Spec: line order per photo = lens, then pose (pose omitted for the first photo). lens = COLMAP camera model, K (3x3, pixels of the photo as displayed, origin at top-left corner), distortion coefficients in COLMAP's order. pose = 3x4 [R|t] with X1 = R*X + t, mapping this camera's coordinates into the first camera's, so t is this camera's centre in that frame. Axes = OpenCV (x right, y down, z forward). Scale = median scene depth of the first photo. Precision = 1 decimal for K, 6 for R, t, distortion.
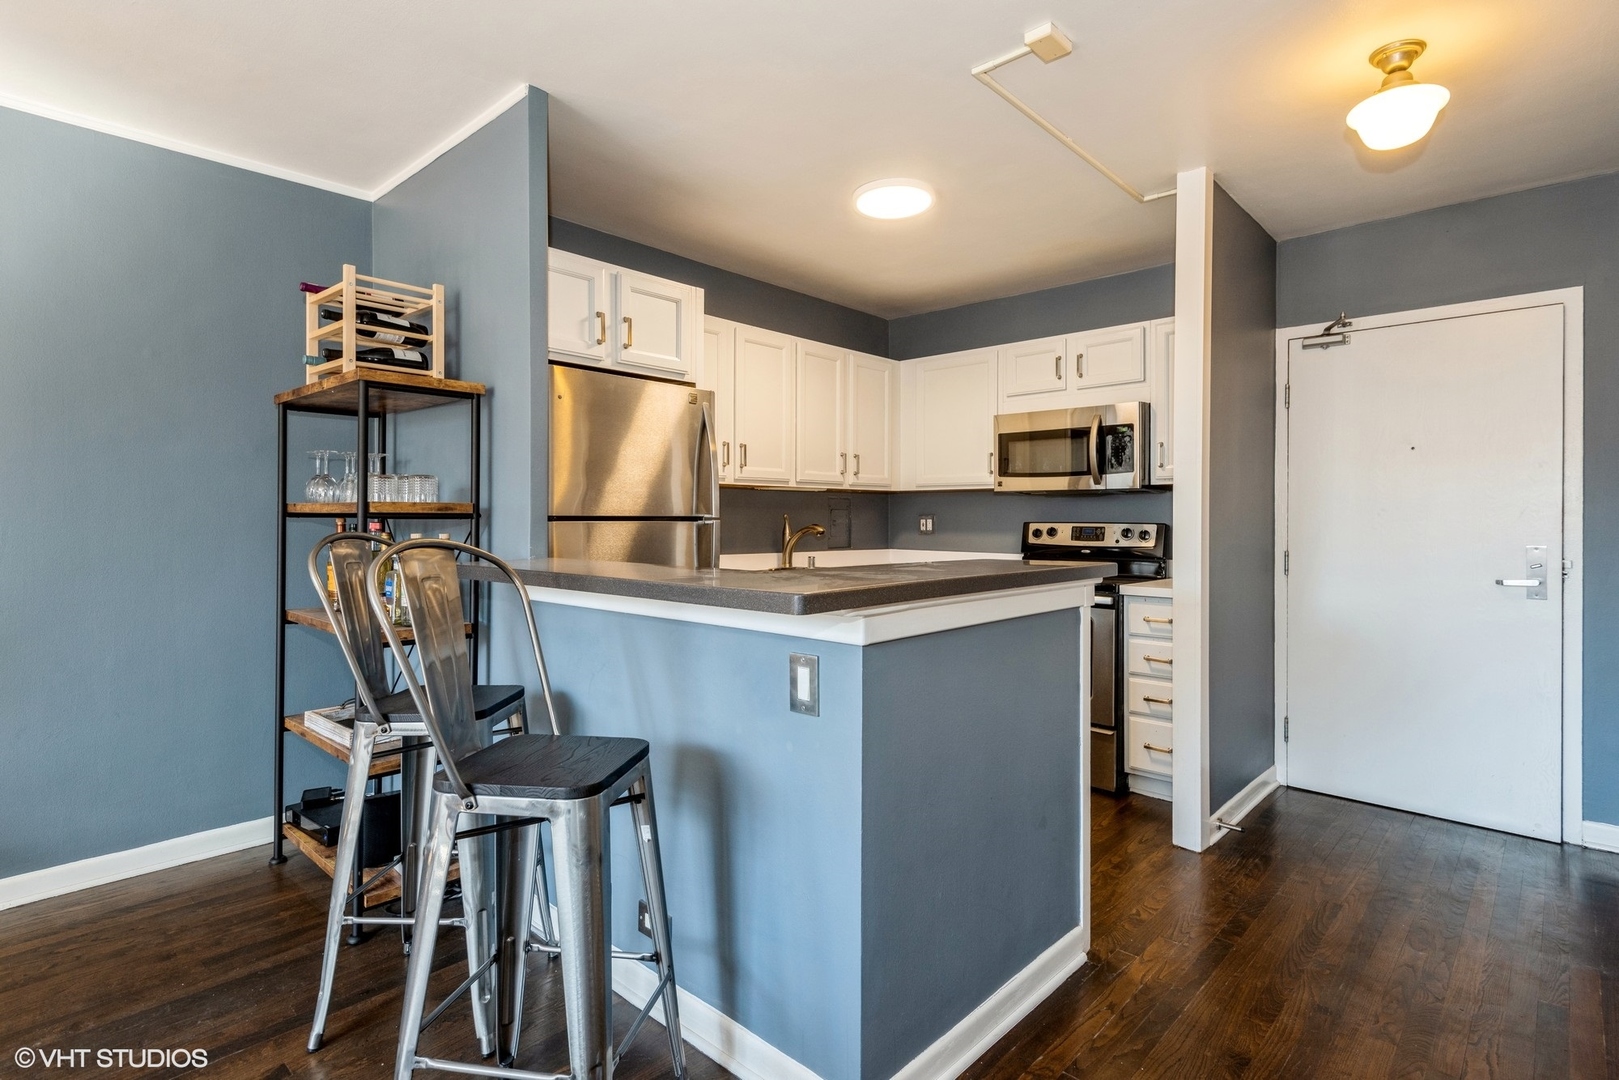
lens RADIAL K [[808.9, 0, 815.9], [0, 808.9, 486.7], [0, 0, 1]] dist [0.040765, -0.027526]
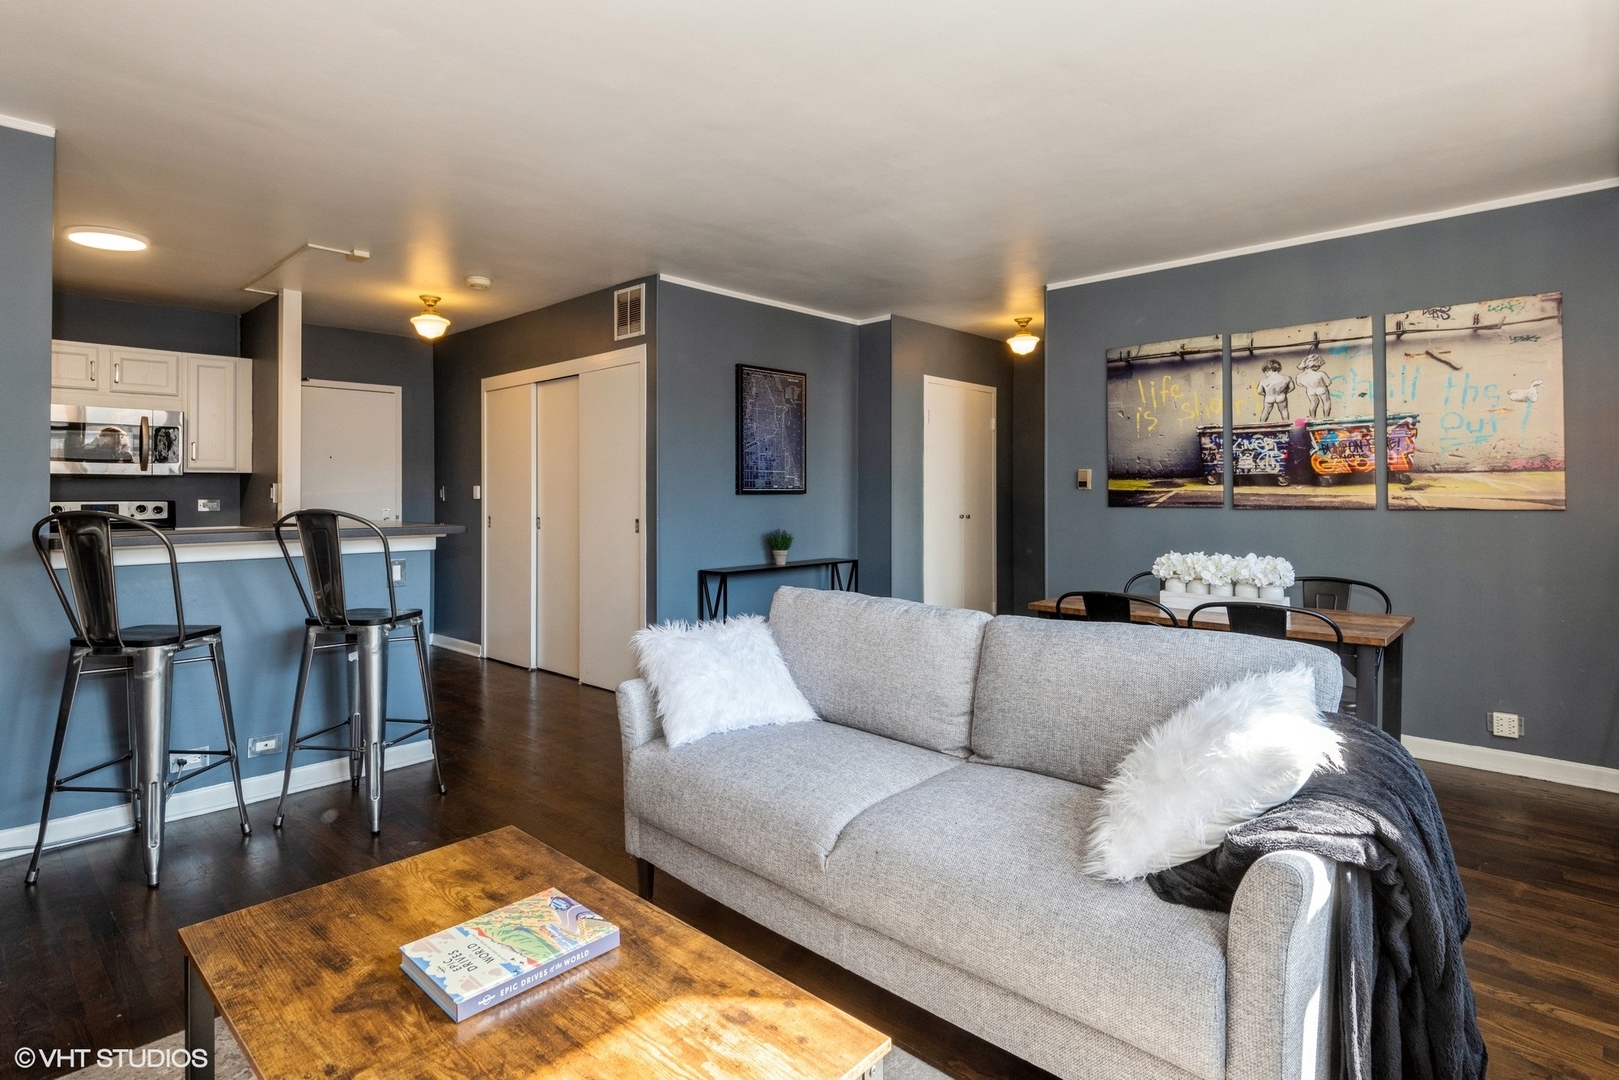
lens RADIAL K [[812.2, 0, 778.6], [0, 812.2, 487.6], [0, 0, 1]] dist [0.038897, -0.024520]
pose [[0.019123, 0.001487, 0.999816, -0.886168], [-0.036079, 0.999349, -0.000797, -0.012053], [-0.999166, -0.036057, 0.019164, -0.038129]]
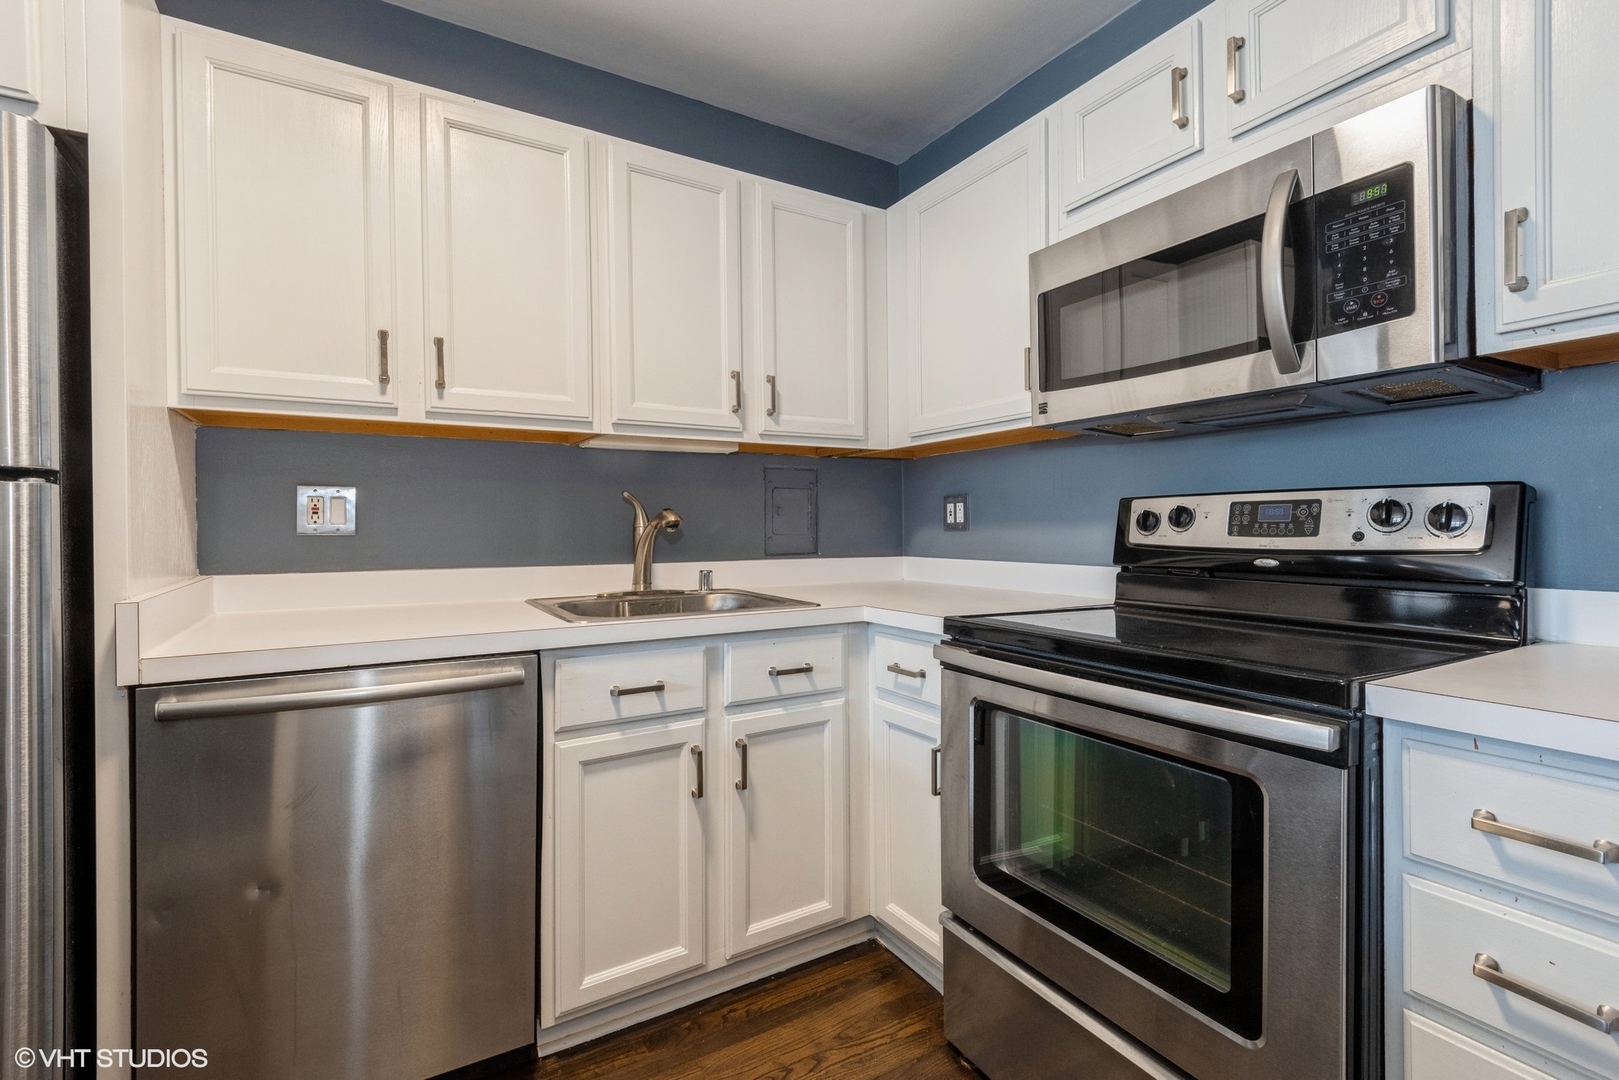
lens RADIAL K [[720.4, 0, 809.5], [0, 720.4, 514.4], [0, 0, 1]] dist [-0.000084, -0.000792]
pose [[0.954933, -0.016768, -0.296348, 0.221912], [0.022754, 0.999601, 0.016761, 0.044606], [0.295948, -0.022748, 0.954933, 0.592842]]
